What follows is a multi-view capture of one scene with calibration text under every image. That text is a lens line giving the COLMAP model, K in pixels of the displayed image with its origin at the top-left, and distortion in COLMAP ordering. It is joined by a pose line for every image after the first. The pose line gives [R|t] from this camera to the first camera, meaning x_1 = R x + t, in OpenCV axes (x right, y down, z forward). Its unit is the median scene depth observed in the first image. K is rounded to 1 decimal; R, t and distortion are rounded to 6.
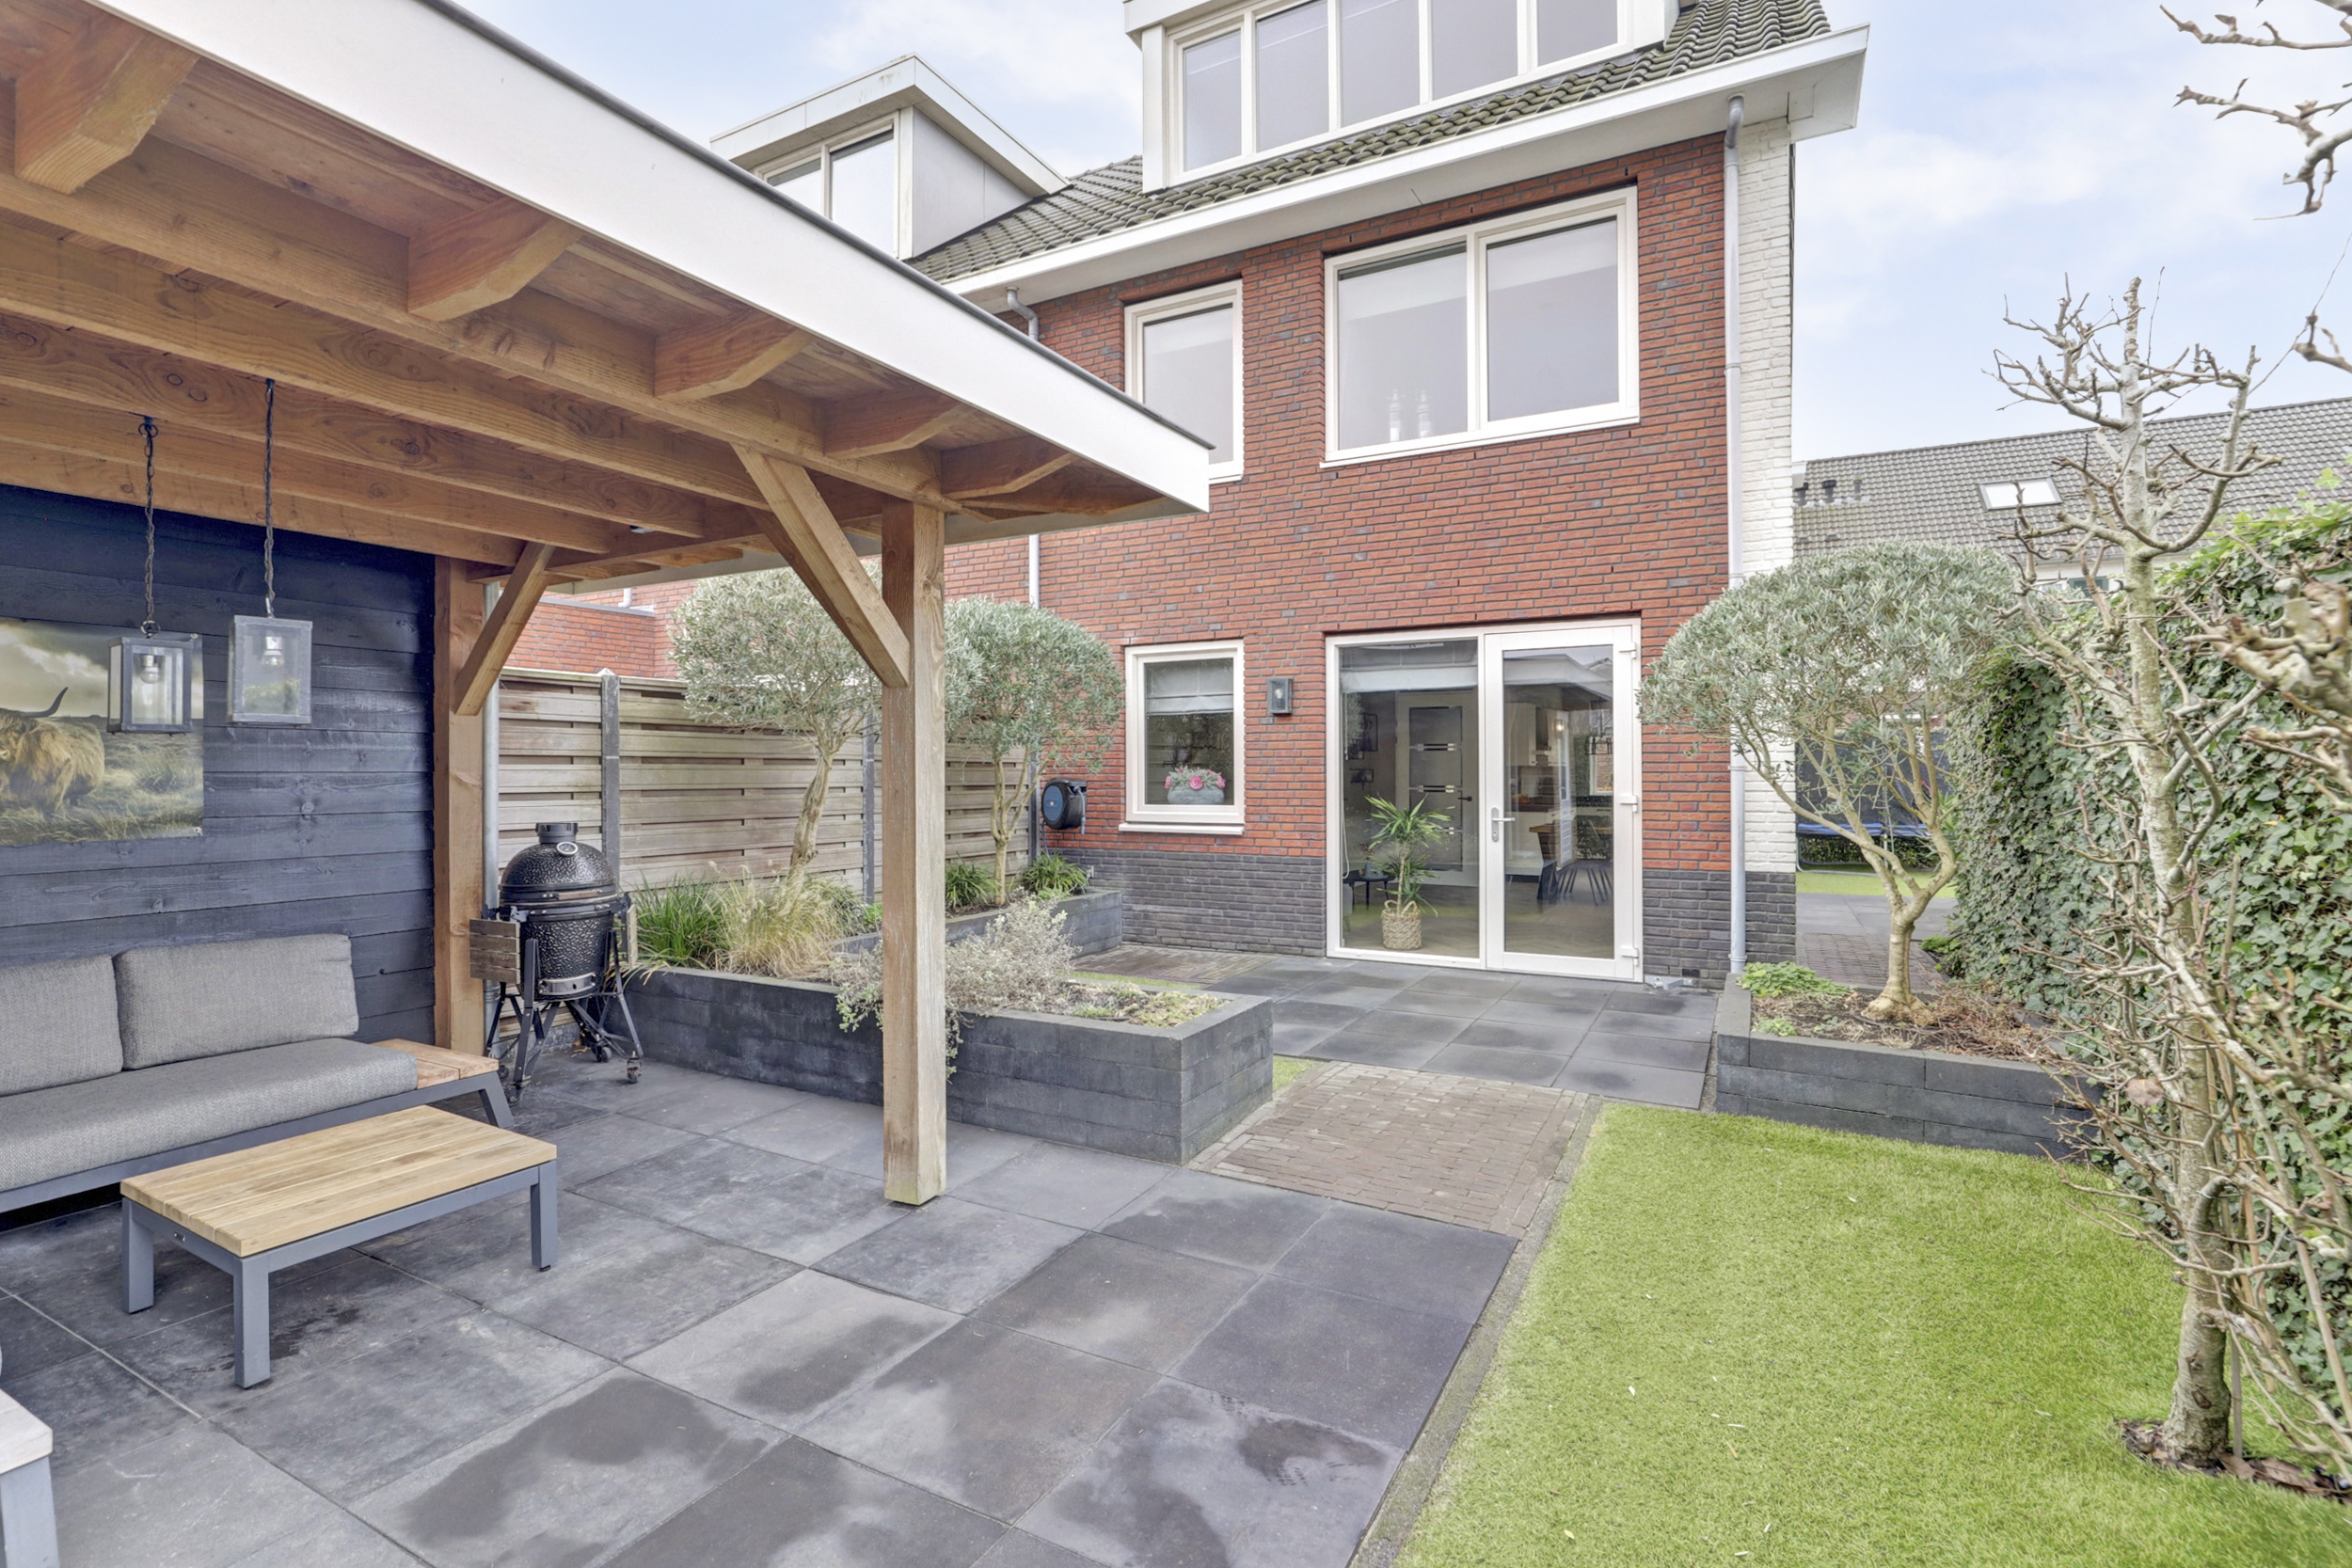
lens RADIAL K [[1079.1, 0, 1183.3], [0, 1079.1, 758.9], [0, 0, 1]] dist [-0.002352, -0.000160]
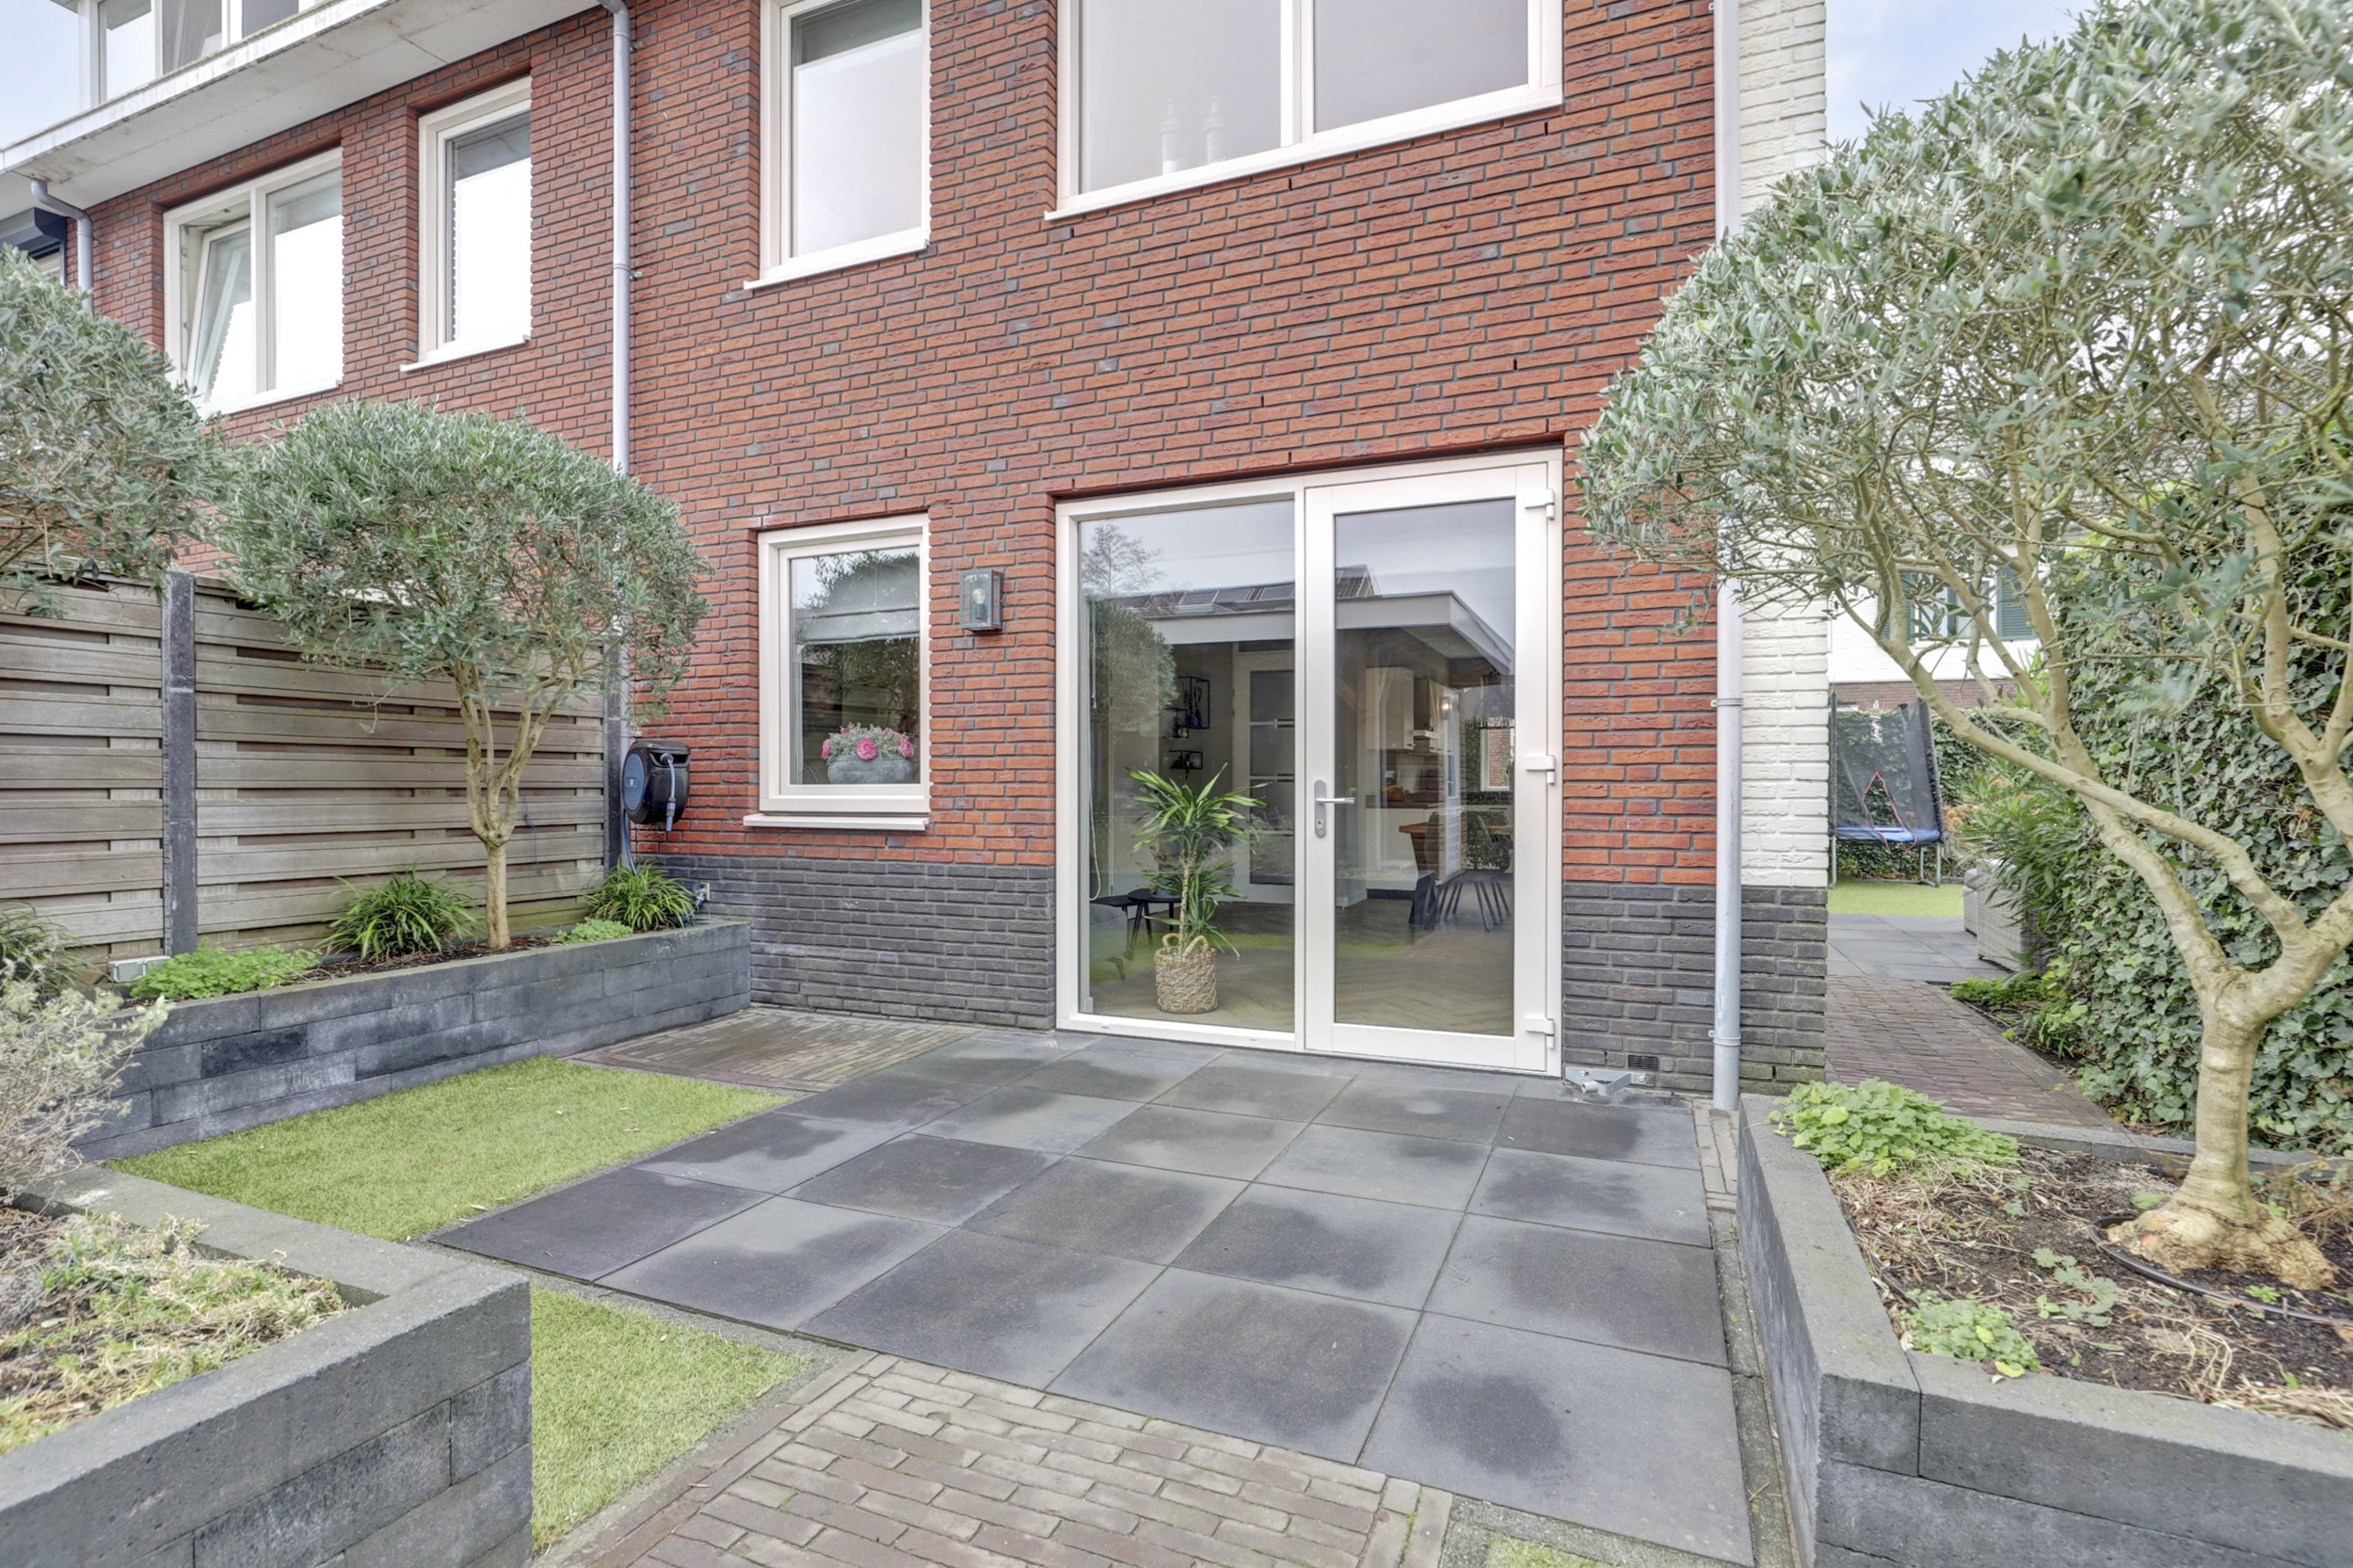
lens RADIAL K [[1115.6, 0, 1176.5], [0, 1115.6, 784.0], [0, 0, 1]] dist [-0.001630, -0.000169]
pose [[0.995901, 0.001863, 0.090436, 0.154212], [-0.002984, 0.999920, 0.012261, 0.039719], [-0.090406, -0.012480, 0.995827, 0.395062]]
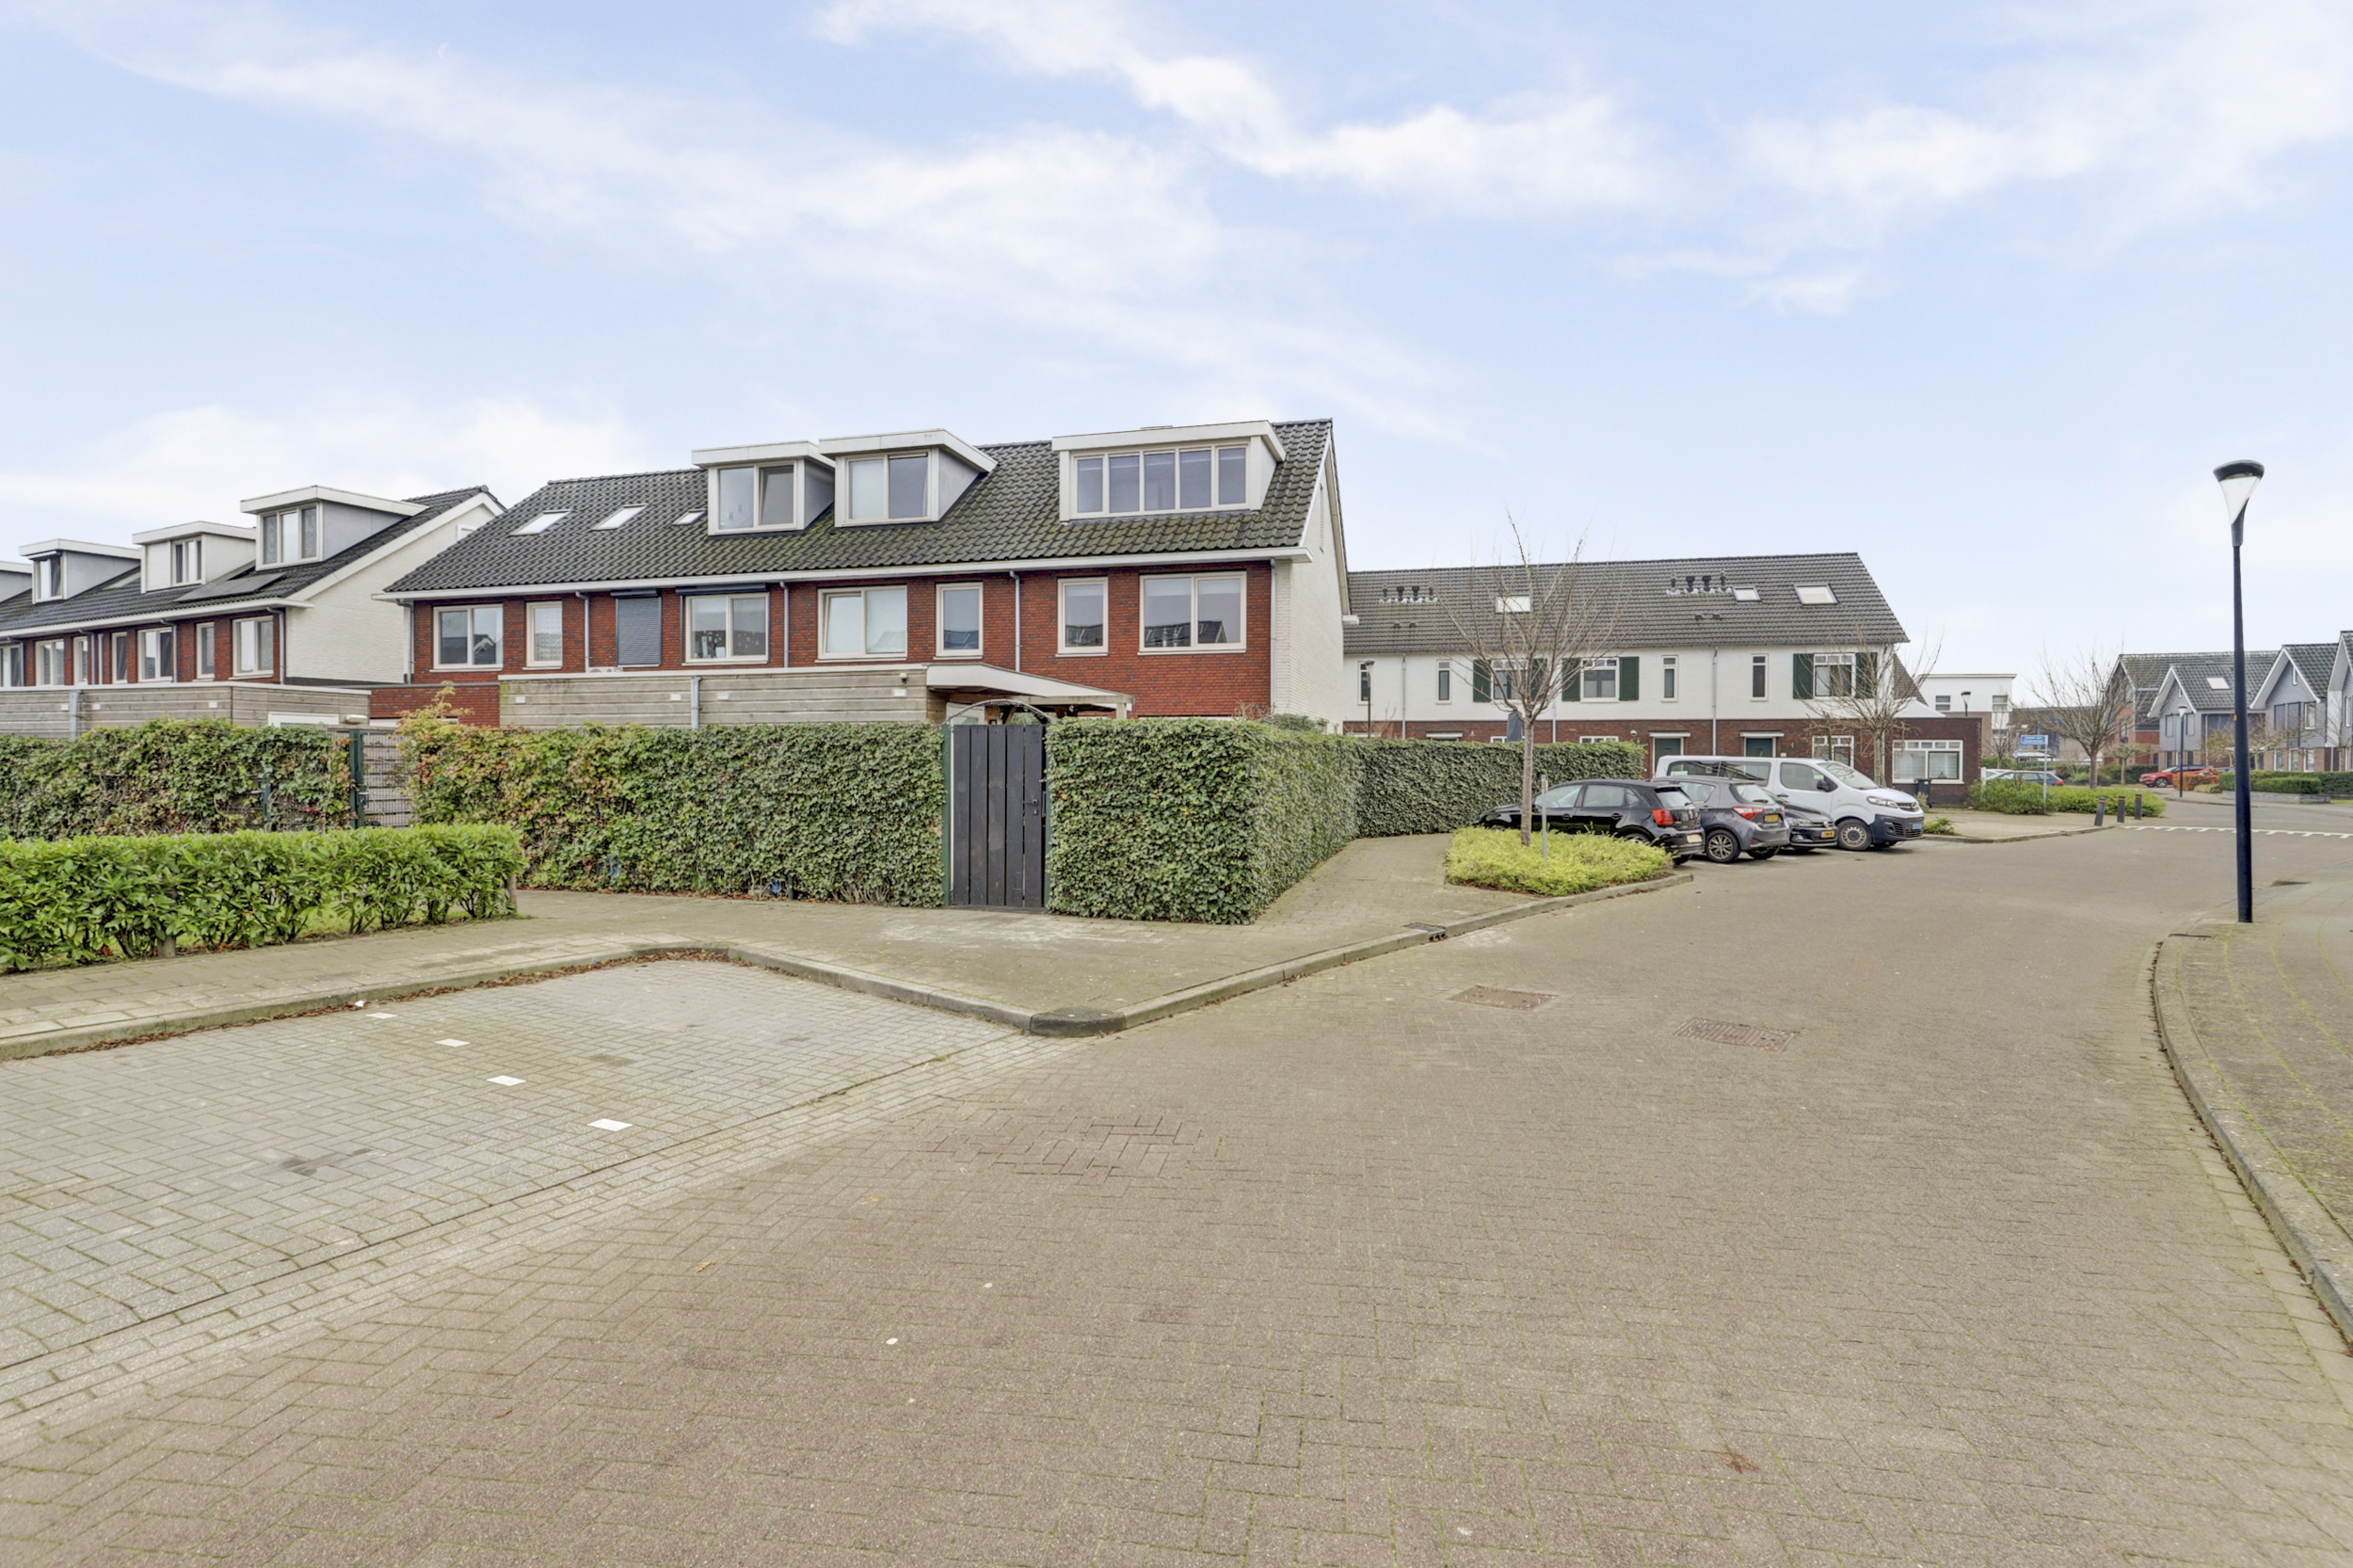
lens RADIAL K [[1079.7, 0, 1183.8], [0, 1079.7, 758.9], [0, 0, 1]] dist [-0.002352, -0.000160]
pose [[0.970846, 0.008122, 0.239568, -0.432290], [-0.009464, 0.999945, 0.004452, -0.023088], [-0.239519, -0.006589, 0.970869, -1.757275]]
